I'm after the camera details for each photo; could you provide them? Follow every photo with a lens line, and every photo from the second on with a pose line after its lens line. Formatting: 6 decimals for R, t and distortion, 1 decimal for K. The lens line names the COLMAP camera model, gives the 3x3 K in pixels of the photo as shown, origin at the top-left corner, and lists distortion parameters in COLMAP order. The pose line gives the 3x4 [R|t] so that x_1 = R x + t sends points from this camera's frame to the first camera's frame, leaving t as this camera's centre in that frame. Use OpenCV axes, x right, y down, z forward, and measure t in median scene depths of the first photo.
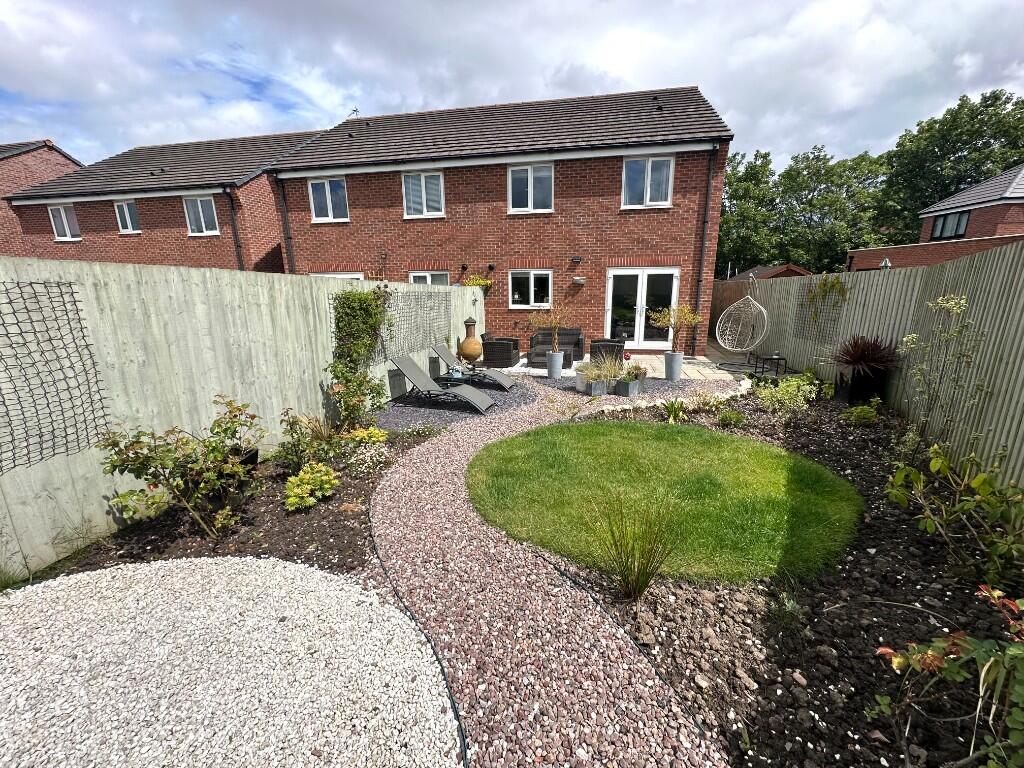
lens RADIAL K [[411.9, 0, 516.9], [0, 411.9, 380.3], [0, 0, 1]] dist [-0.000557, 0.000572]
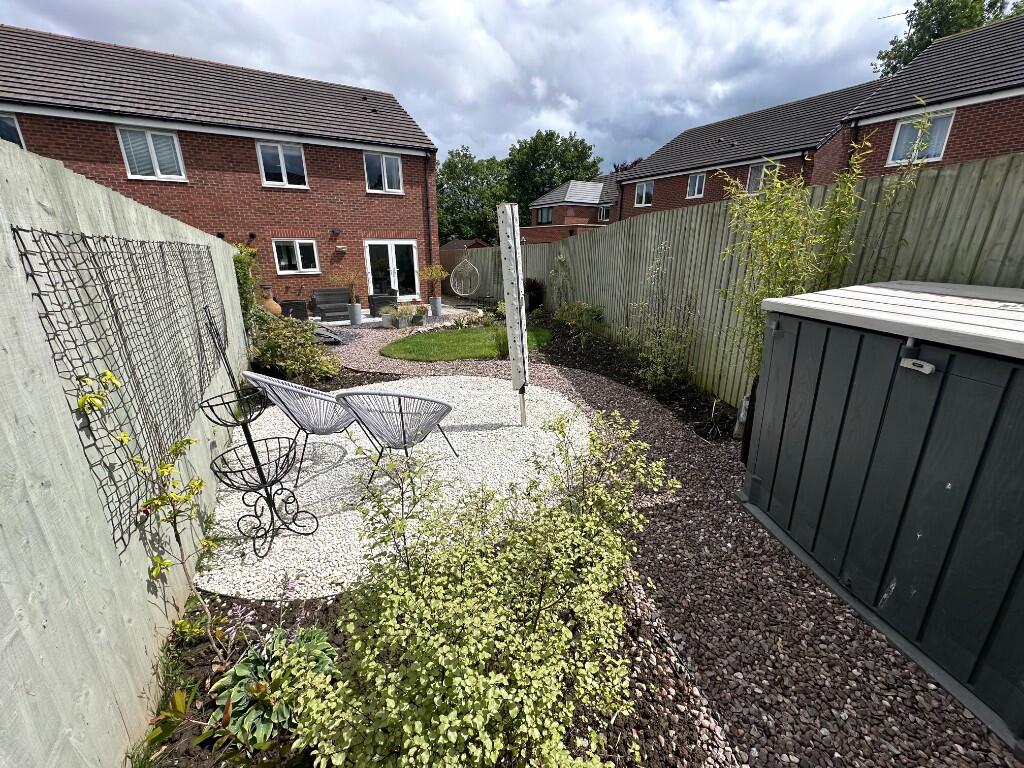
lens RADIAL K [[411.9, 0, 513.1], [0, 411.9, 385.6], [0, 0, 1]] dist [-0.000557, 0.000572]
pose [[0.749982, -0.201335, 0.630072, -0.303541], [0.149863, 0.979501, 0.134608, 0.063016], [-0.644258, -0.006529, 0.764781, -0.251610]]
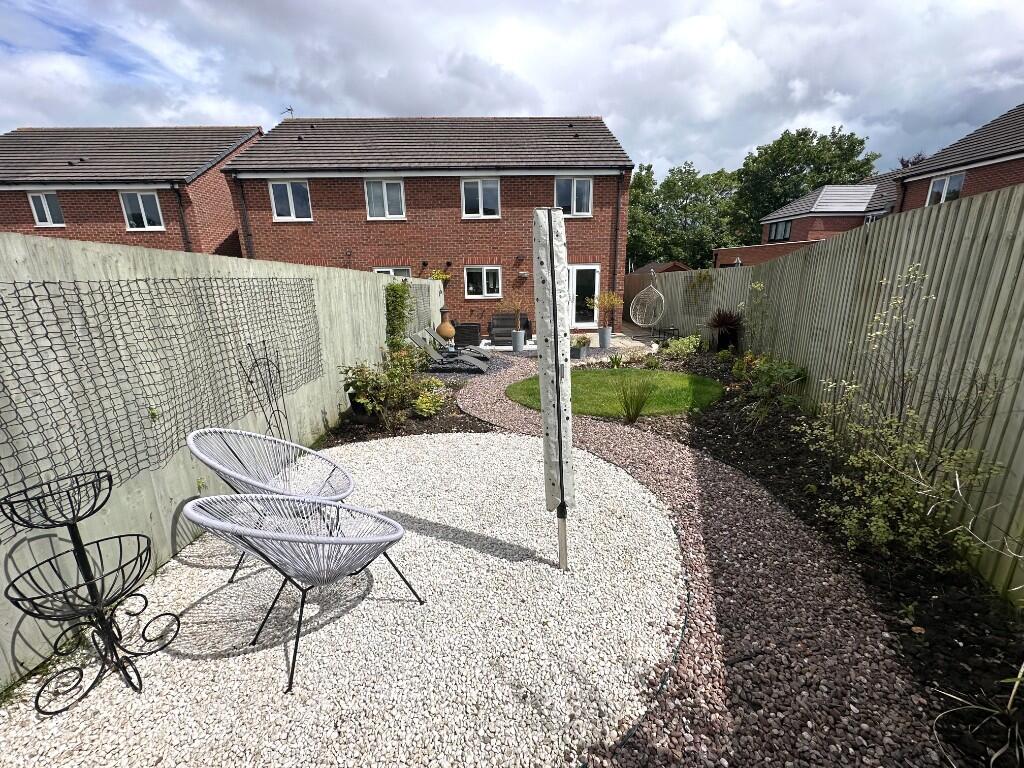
lens RADIAL K [[411.9, 0, 514.5], [0, 411.9, 383.5], [0, 0, 1]] dist [-0.000557, 0.000572]
pose [[0.975065, -0.061215, 0.213311, -0.150117], [0.056359, 0.997996, 0.028777, 0.042852], [-0.214645, -0.016037, 0.976560, -0.191407]]
